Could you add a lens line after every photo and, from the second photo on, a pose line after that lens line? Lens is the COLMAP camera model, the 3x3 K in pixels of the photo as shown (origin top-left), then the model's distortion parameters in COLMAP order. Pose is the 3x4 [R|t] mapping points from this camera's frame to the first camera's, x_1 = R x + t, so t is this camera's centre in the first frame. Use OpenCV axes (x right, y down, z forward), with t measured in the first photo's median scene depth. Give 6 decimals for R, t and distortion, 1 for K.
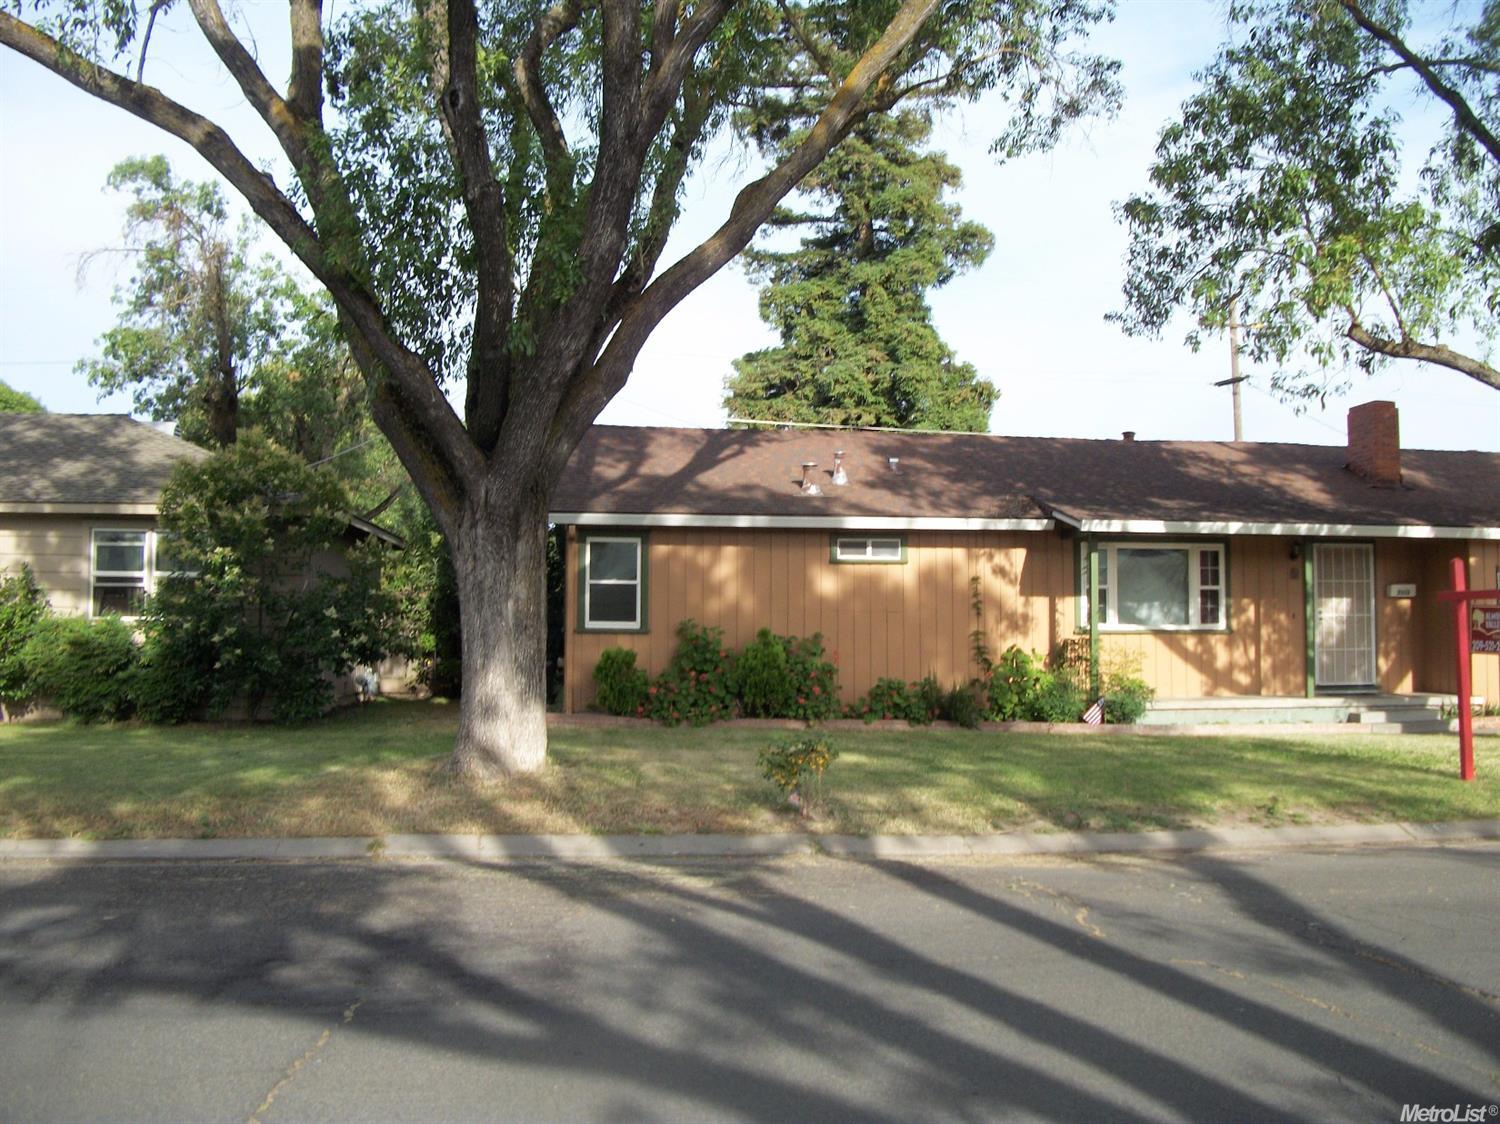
lens RADIAL K [[1436.2, 0, 771.4], [0, 1436.2, 531.4], [0, 0, 1]] dist [-0.130074, 0.046947]
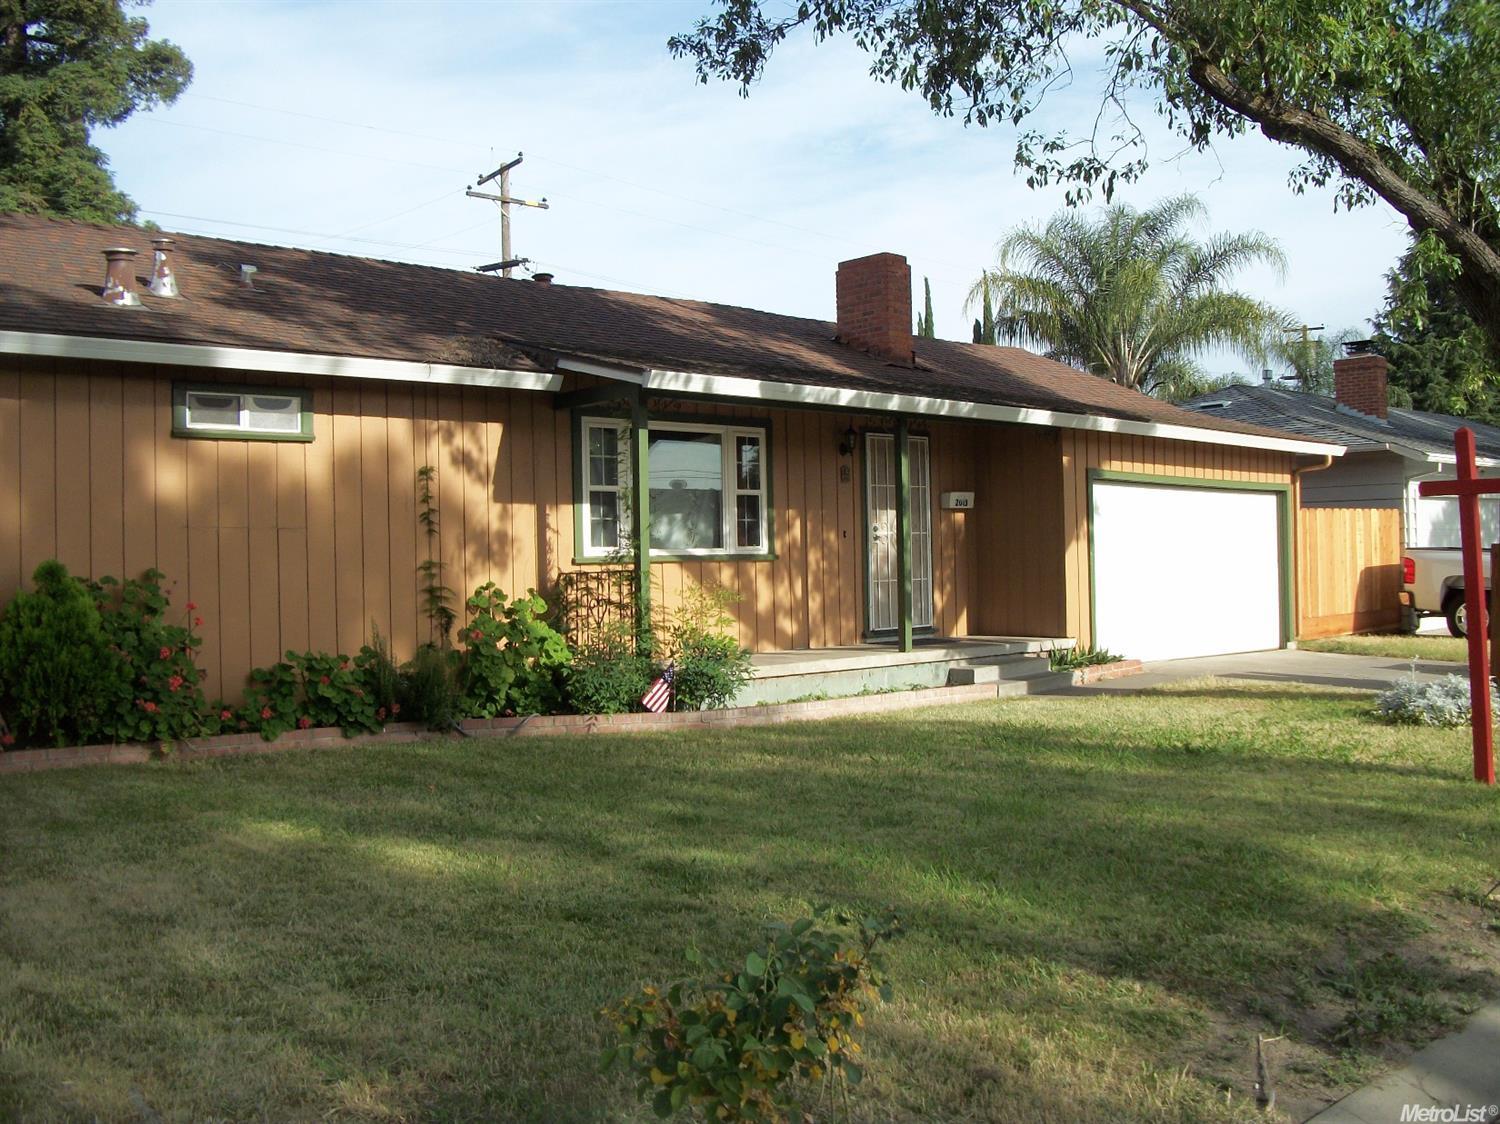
lens RADIAL K [[1436.2, 0, 771.4], [0, 1436.2, 531.4], [0, 0, 1]] dist [-0.130074, 0.046947]
pose [[0.812005, -0.006016, 0.583620, -0.080040], [-0.020388, 0.999044, 0.038665, 0.031864], [-0.583295, -0.043295, 0.811106, 0.447669]]
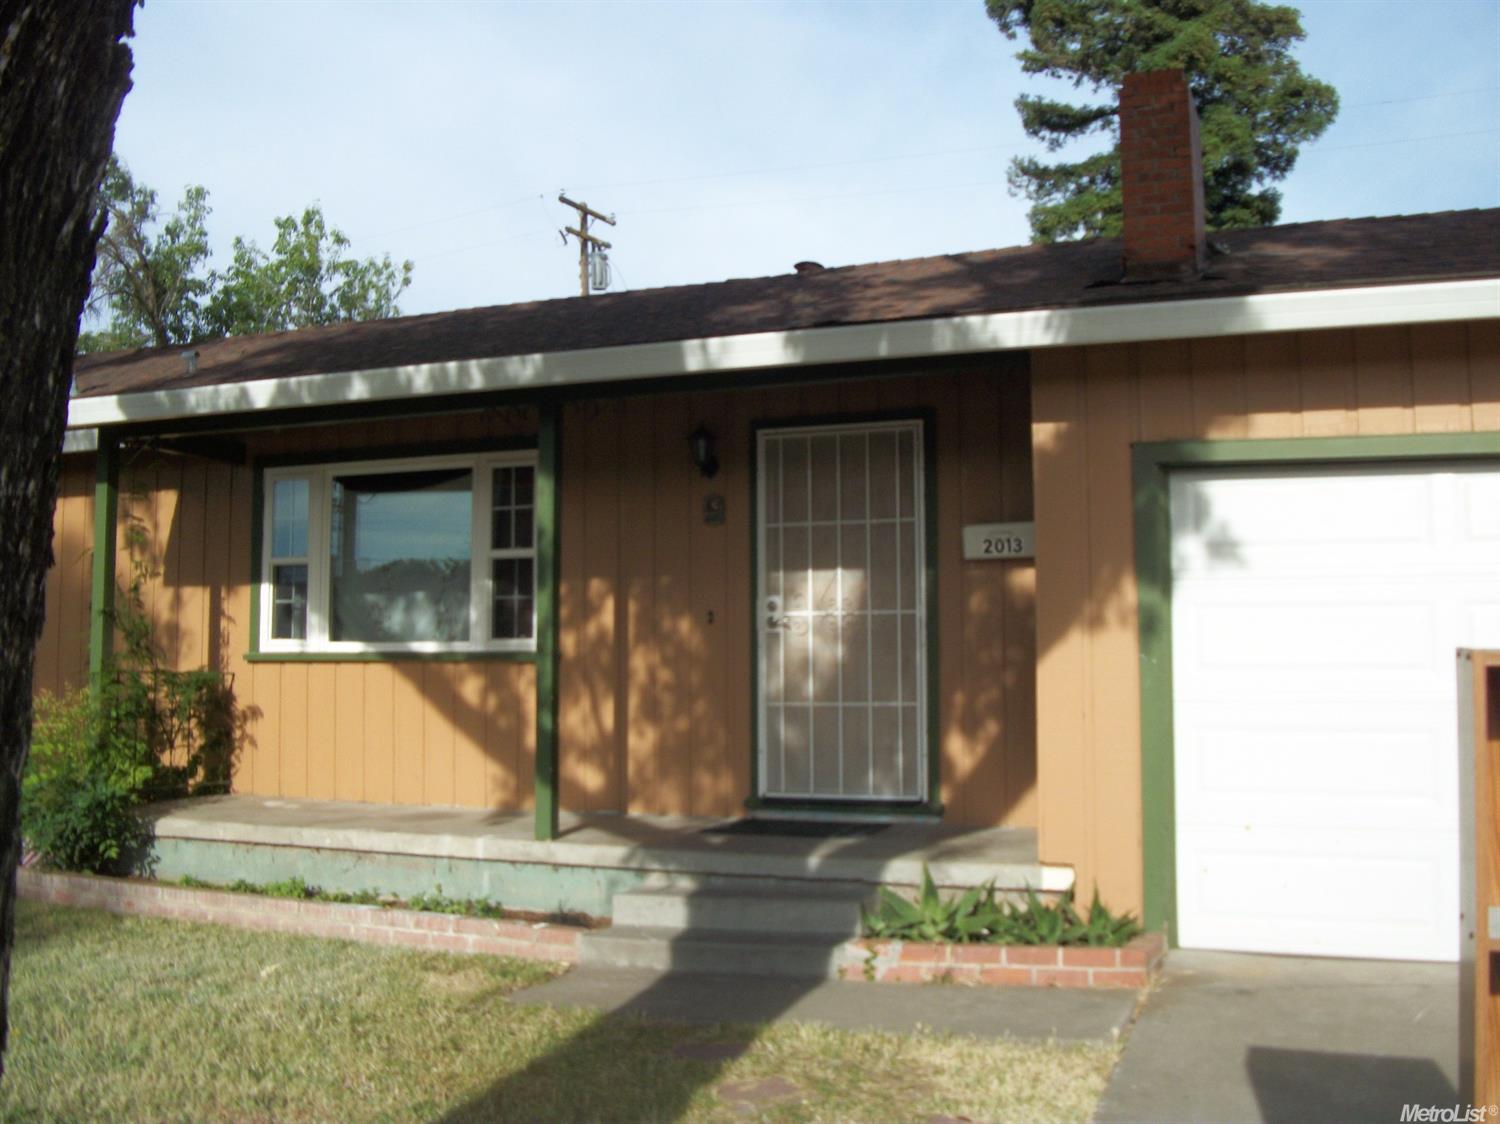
lens RADIAL K [[1436.2, 0, 771.4], [0, 1436.2, 531.4], [0, 0, 1]] dist [-0.130074, 0.046947]
pose [[0.882468, -0.048933, -0.467820, 0.581914], [0.042093, 0.998799, -0.025071, 0.046876], [0.468485, 0.002432, 0.883468, 0.671175]]
